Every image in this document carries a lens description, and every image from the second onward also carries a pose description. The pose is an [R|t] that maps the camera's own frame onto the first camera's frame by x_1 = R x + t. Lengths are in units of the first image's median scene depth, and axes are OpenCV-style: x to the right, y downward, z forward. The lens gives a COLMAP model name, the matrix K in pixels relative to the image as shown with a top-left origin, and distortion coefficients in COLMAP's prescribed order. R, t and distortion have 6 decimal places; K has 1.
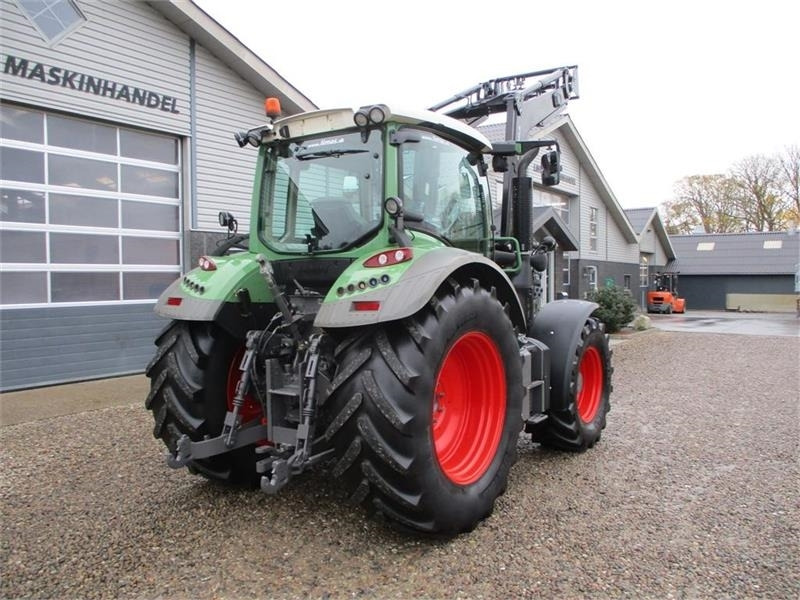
lens RADIAL K [[660.1, 0, 408.5], [0, 660.1, 298.1], [0, 0, 1]] dist [-0.046173, 0.020012]
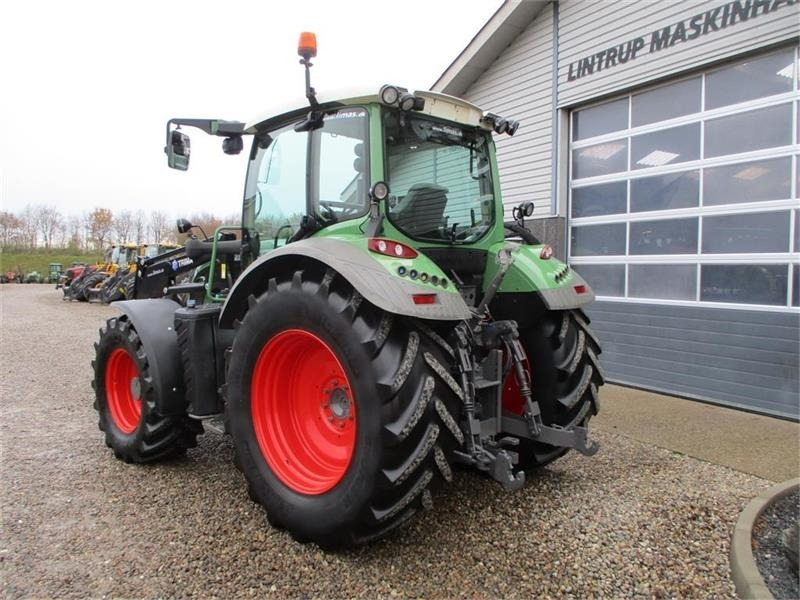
lens RADIAL K [[660.1, 0, 403.4], [0, 660.1, 300.9], [0, 0, 1]] dist [-0.046173, 0.020012]
pose [[-0.450280, 0.042293, -0.891885, 0.459090], [-0.033913, 0.997347, 0.064415, -0.042880], [0.892243, 0.059251, -0.447651, 1.294432]]
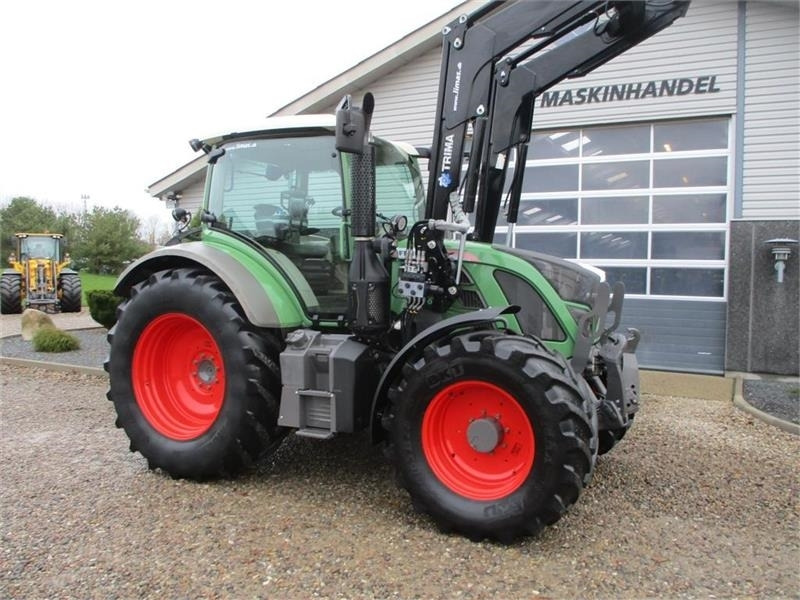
lens RADIAL K [[660.1, 0, 407.3], [0, 660.1, 301.7], [0, 0, 1]] dist [-0.046173, 0.020012]
pose [[0.125859, 0.052577, -0.990654, 0.716418], [-0.045667, 0.997843, 0.047157, -0.023672], [0.990997, 0.039305, 0.127988, 0.684860]]
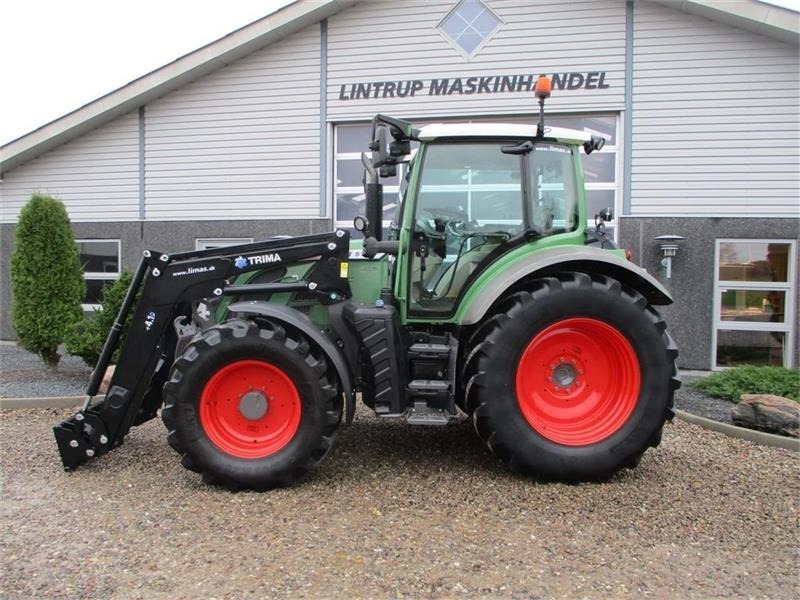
lens RADIAL K [[660.1, 0, 407.4], [0, 660.1, 301.1], [0, 0, 1]] dist [-0.046173, 0.020012]
pose [[0.360408, 0.053099, -0.931282, 0.579967], [-0.042205, 0.998284, 0.040586, -0.020841], [0.931840, 0.024677, 0.362031, 0.615757]]
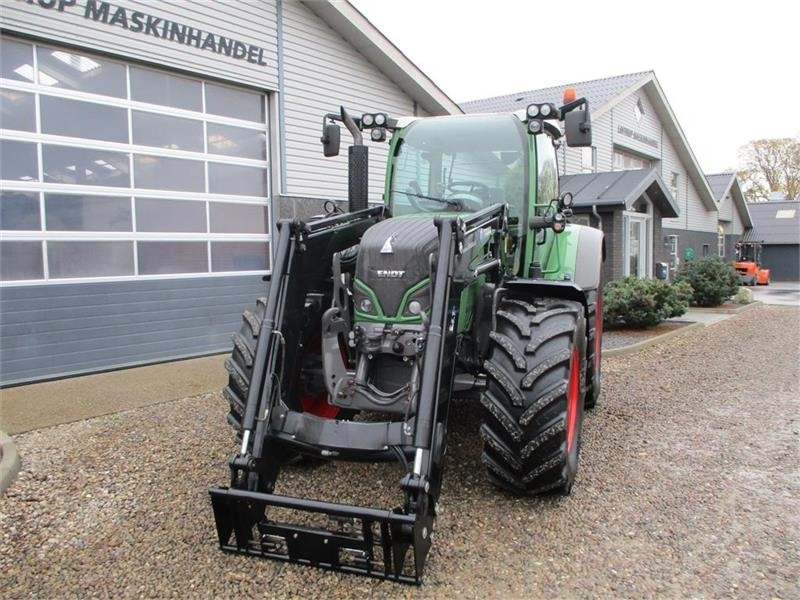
lens RADIAL K [[660.1, 0, 406.9], [0, 660.1, 297.8], [0, 0, 1]] dist [-0.046173, 0.020012]
pose [[0.997821, -0.001905, -0.065947, -0.141437], [0.004587, 0.999168, 0.040537, 0.003656], [0.065815, -0.040751, 0.996999, 0.140834]]
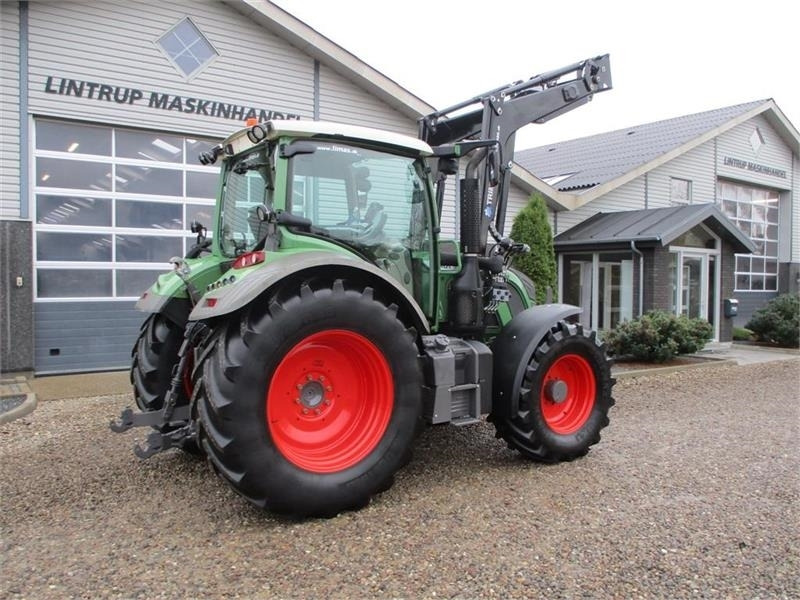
lens RADIAL K [[660.1, 0, 410.1], [0, 660.1, 297.9], [0, 0, 1]] dist [-0.046173, 0.020012]
pose [[0.936782, 0.023138, -0.349147, 0.314726], [-0.023891, 0.999712, 0.002148, -0.003231], [0.349097, 0.006329, 0.937065, 0.026118]]
